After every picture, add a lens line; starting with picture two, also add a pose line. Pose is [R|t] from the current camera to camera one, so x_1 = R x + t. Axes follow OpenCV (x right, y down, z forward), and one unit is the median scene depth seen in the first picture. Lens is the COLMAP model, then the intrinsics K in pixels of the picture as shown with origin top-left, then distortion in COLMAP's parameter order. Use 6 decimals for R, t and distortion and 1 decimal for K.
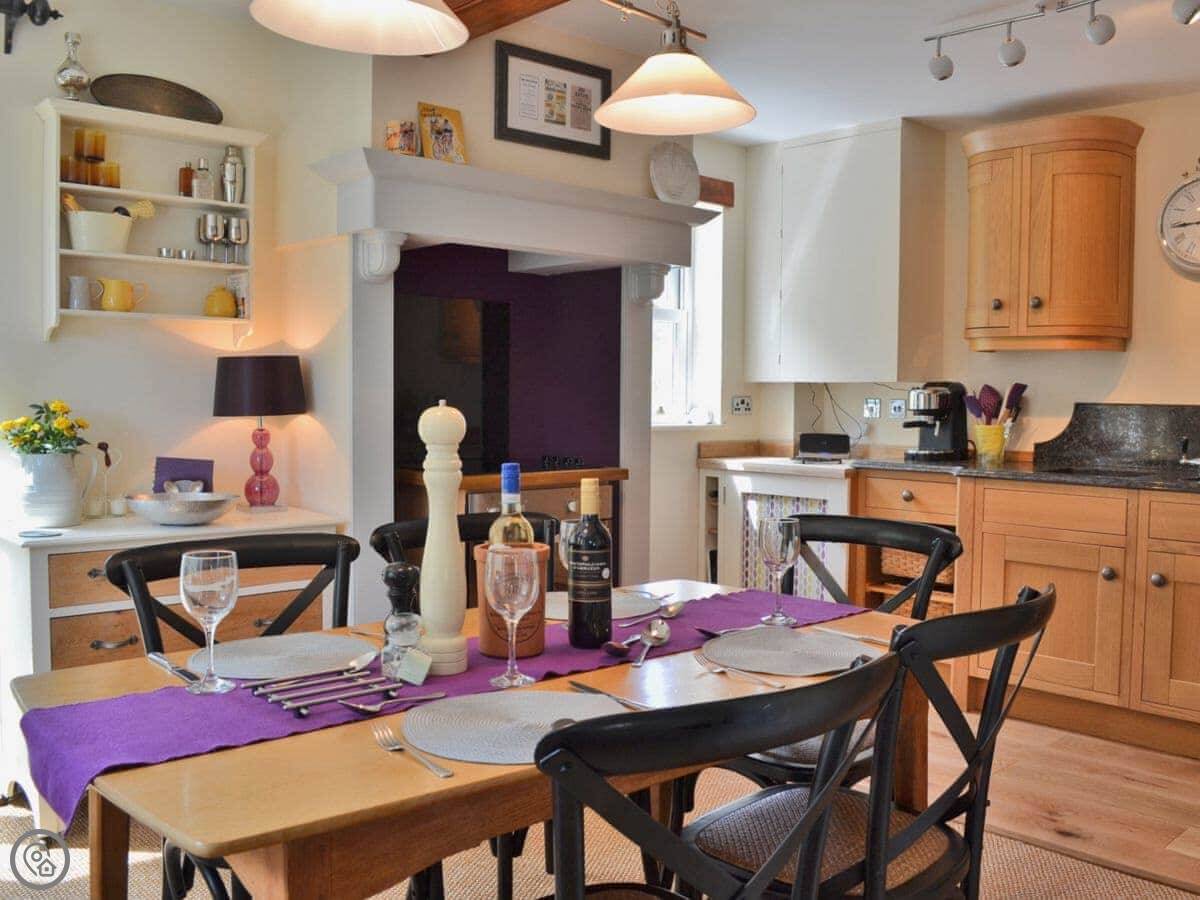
lens RADIAL K [[1090.7, 0, 578.5], [0, 1090.7, 446.3], [0, 0, 1]] dist [-0.083108, 0.000890]
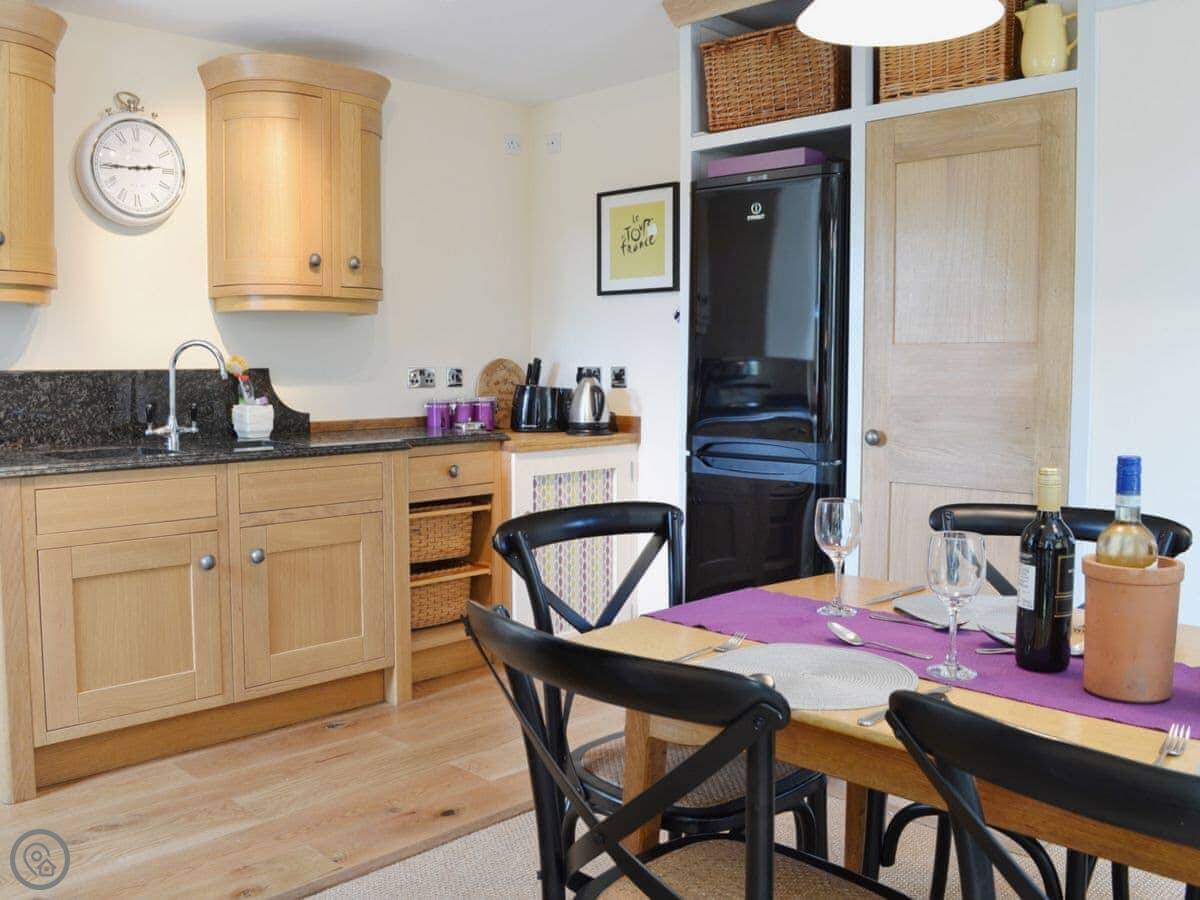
lens RADIAL K [[1090.7, 0, 578.5], [0, 1090.7, 446.3], [0, 0, 1]] dist [-0.083108, 0.000890]
pose [[-0.056436, -0.082845, 0.994963, -0.370603], [0.051403, 0.994989, 0.085763, -0.034260], [-0.997082, 0.055984, -0.051894, 0.679058]]
